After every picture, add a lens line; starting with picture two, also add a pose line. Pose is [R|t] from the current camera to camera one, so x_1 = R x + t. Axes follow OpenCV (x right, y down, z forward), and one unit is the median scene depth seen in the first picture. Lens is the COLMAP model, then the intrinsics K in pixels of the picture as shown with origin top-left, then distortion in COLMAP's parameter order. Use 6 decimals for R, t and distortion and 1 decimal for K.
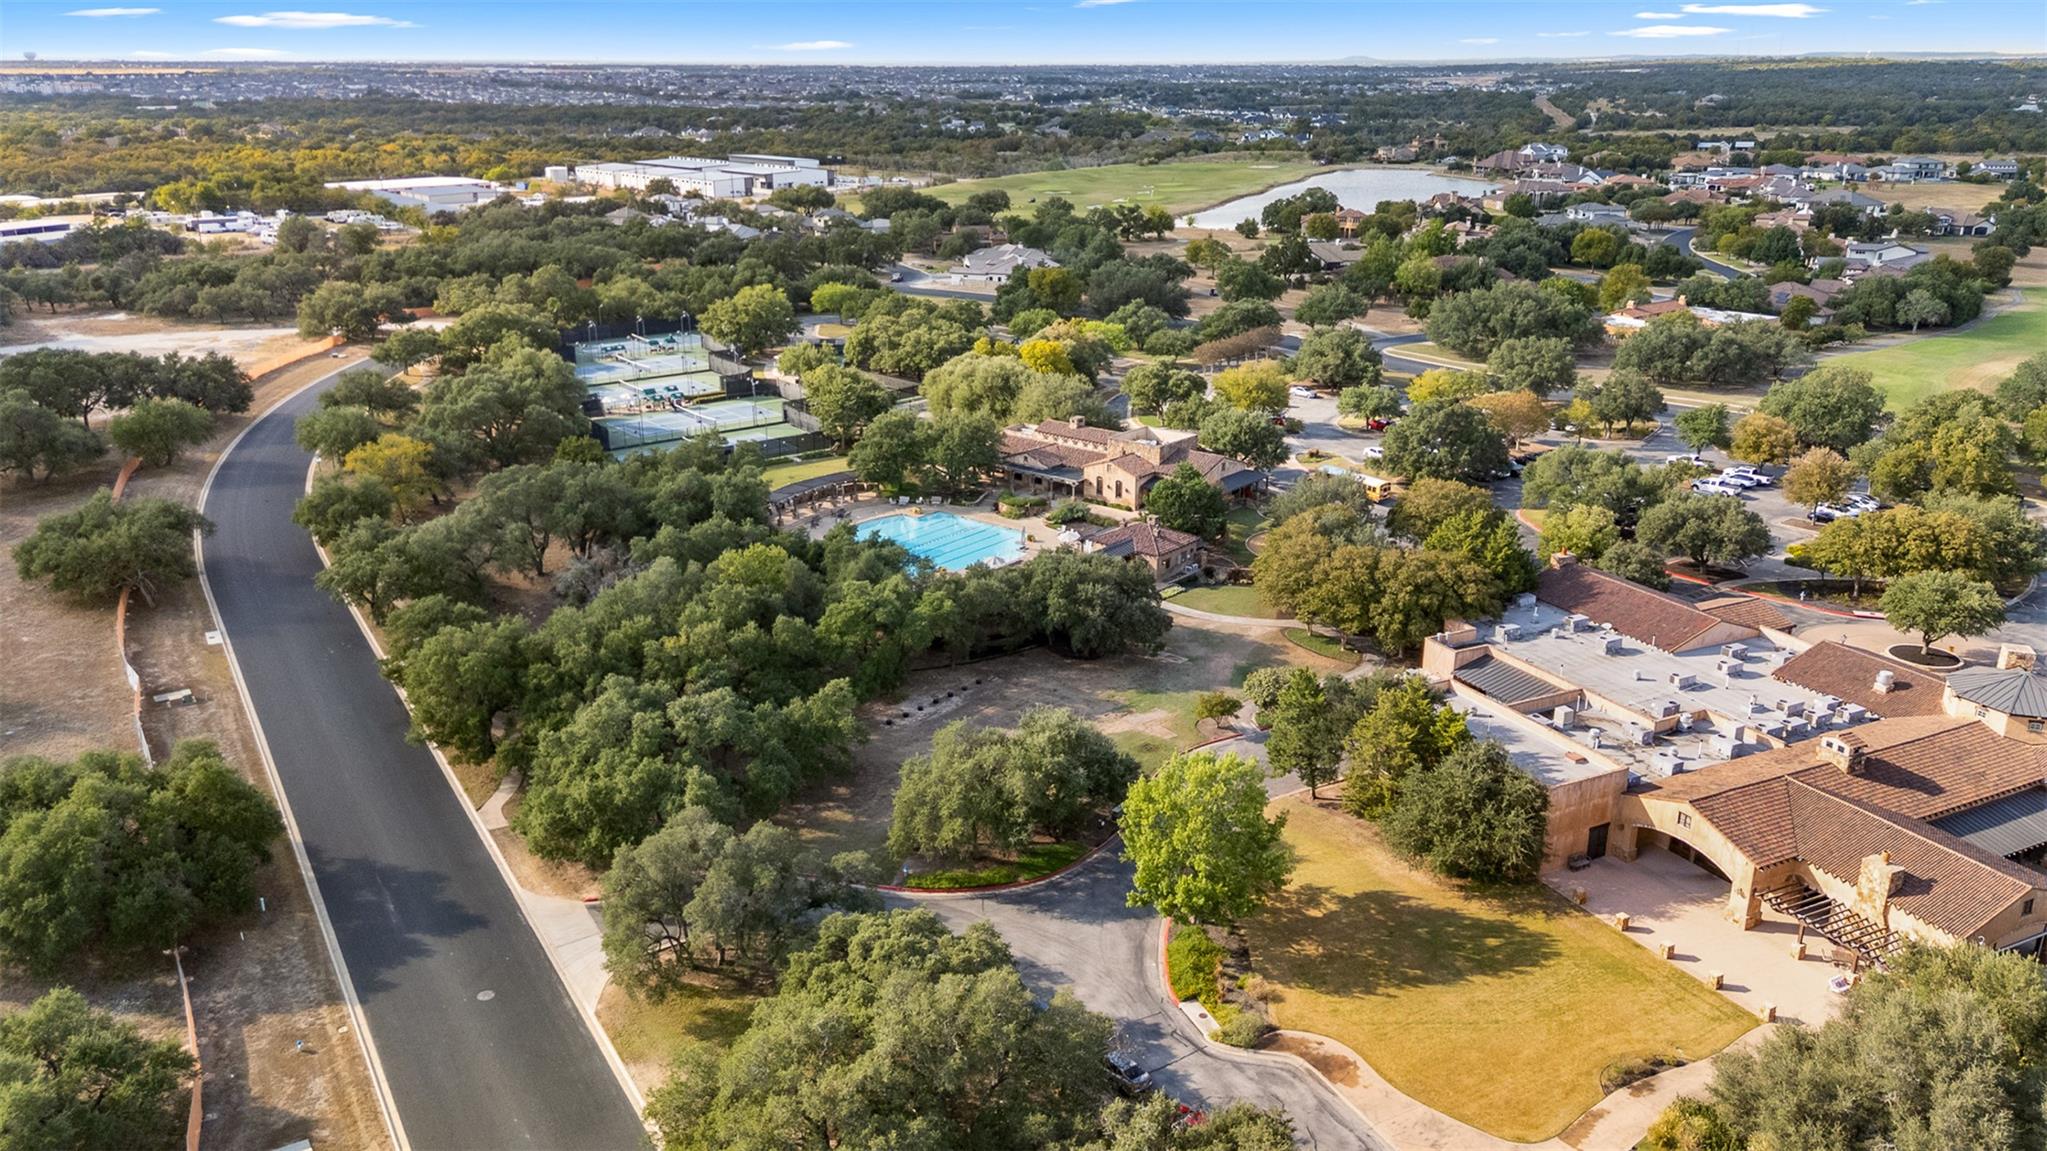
lens RADIAL K [[1508.0, 0, 1023.5], [0, 1508.0, 575.5], [0, 0, 1]] dist [0.072857, -0.090224]
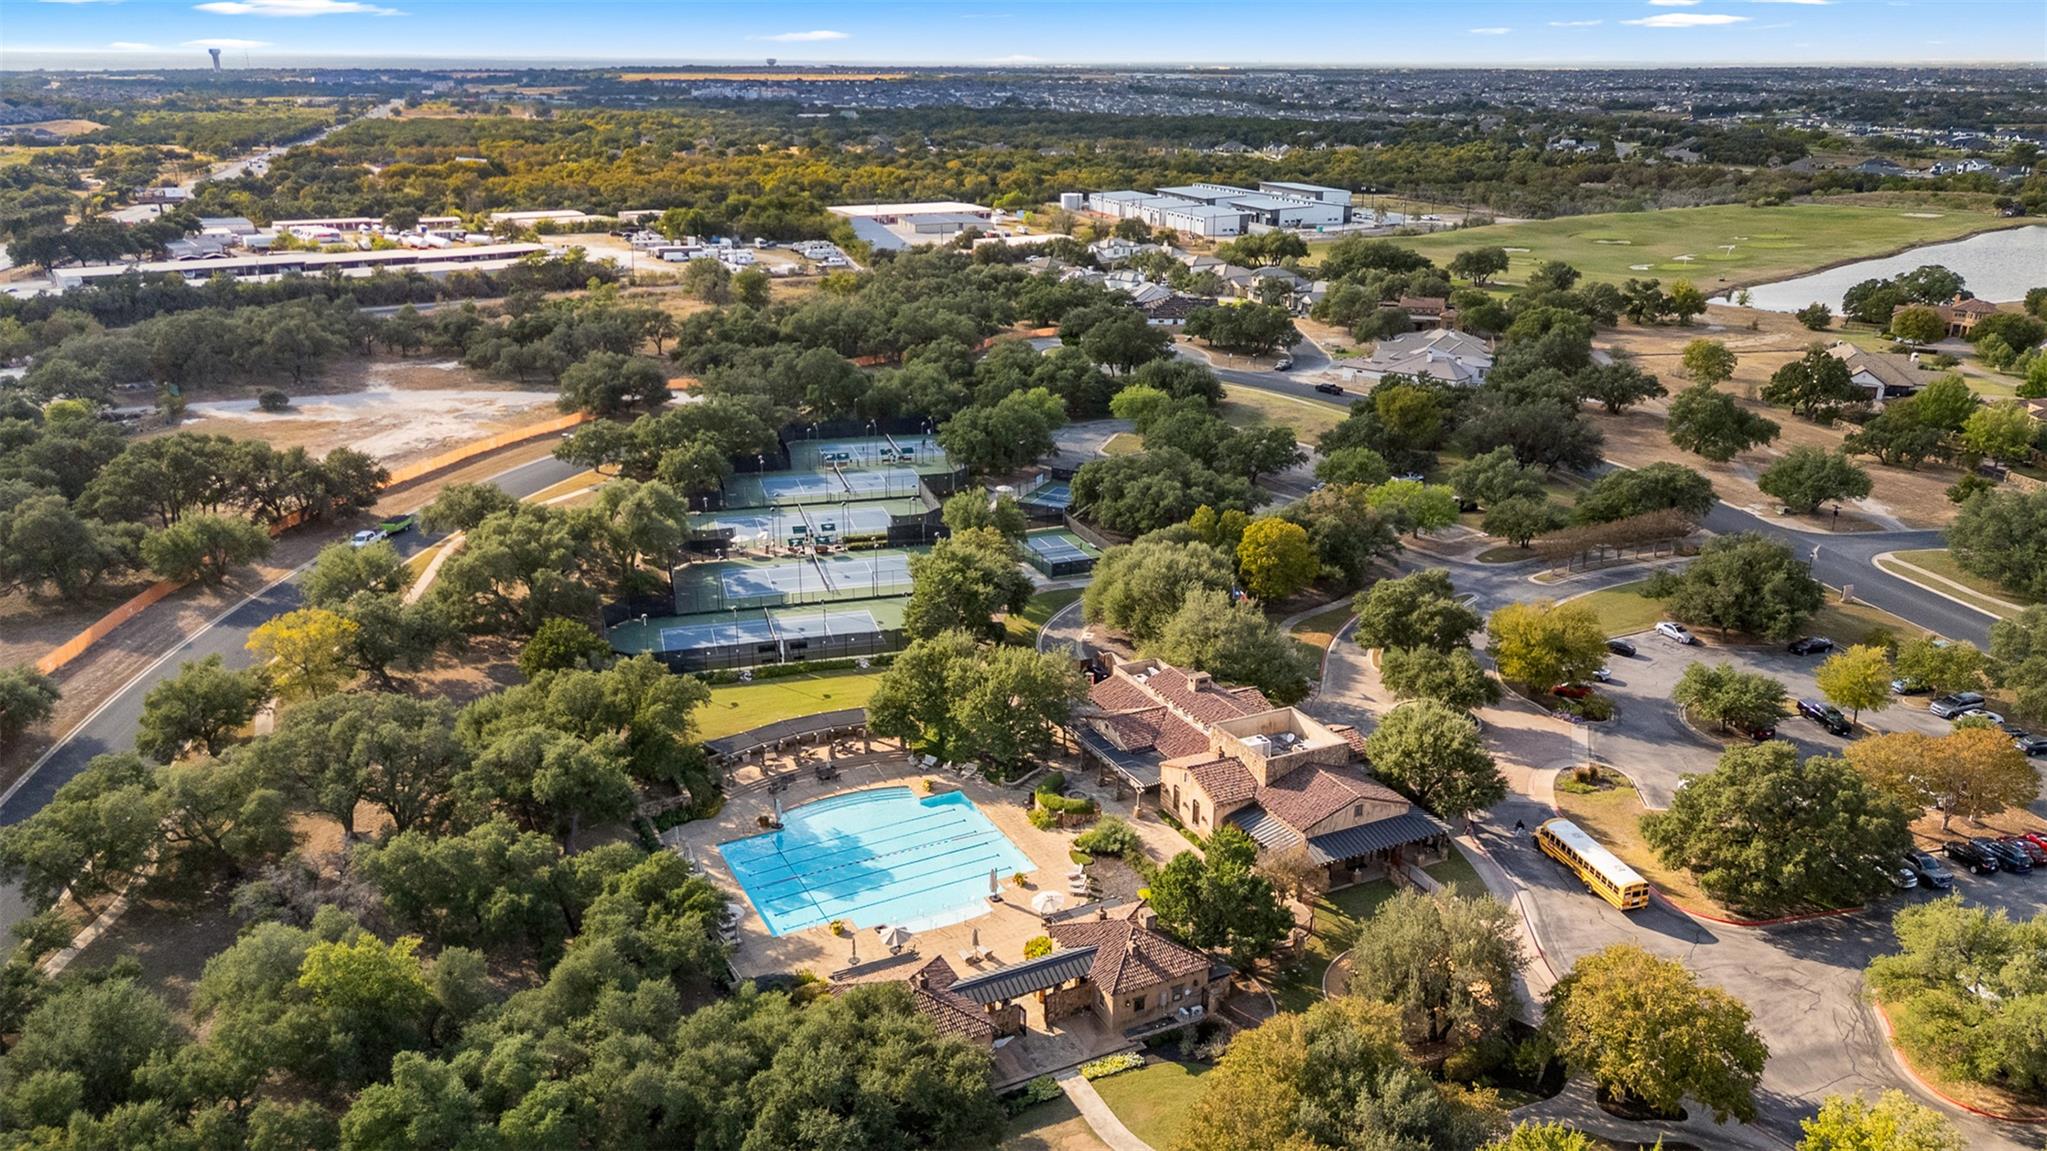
lens RADIAL K [[1508.0, 0, 1023.5], [0, 1508.0, 575.5], [0, 0, 1]] dist [0.072857, -0.090224]
pose [[0.915573, 0.132231, -0.379791, 0.090212], [-0.132275, 0.990869, 0.026110, -0.065119], [0.379776, 0.026331, 0.924704, 0.135671]]
